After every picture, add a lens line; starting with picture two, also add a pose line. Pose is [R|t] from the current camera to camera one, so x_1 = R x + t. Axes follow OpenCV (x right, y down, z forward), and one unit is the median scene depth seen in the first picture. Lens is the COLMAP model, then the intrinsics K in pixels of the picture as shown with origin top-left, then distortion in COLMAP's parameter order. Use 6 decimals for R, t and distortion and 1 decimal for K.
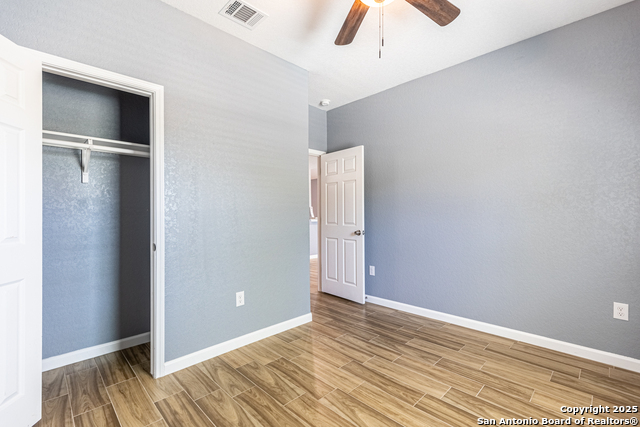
lens RADIAL K [[289.3, 0, 323.7], [0, 289.3, 212.3], [0, 0, 1]] dist [0.009519, 0.001137]
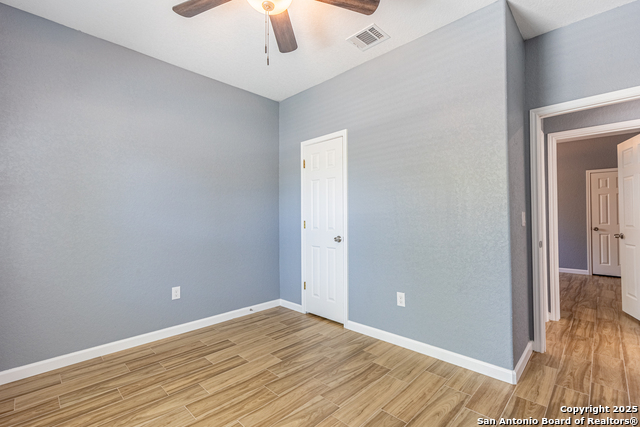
lens RADIAL K [[289.3, 0, 325.9], [0, 289.3, 214.0], [0, 0, 1]] dist [0.009519, 0.001137]
pose [[0.021680, -0.007596, -0.999736, 0.793255], [0.008906, 0.999933, -0.007404, 0.001590], [0.999725, -0.008743, 0.021747, 0.771885]]
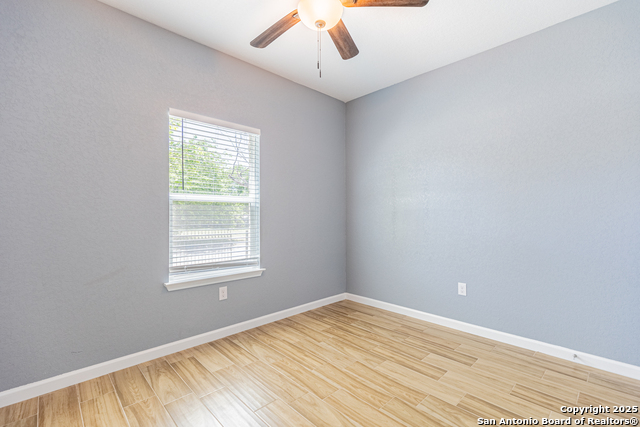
lens RADIAL K [[289.3, 0, 321.5], [0, 289.3, 207.2], [0, 0, 1]] dist [0.009519, 0.001137]
pose [[-0.999795, 0.007027, 0.019011, 0.124748], [0.006423, 0.999478, -0.031659, 0.015027], [-0.019224, -0.031531, -0.999318, 1.388325]]
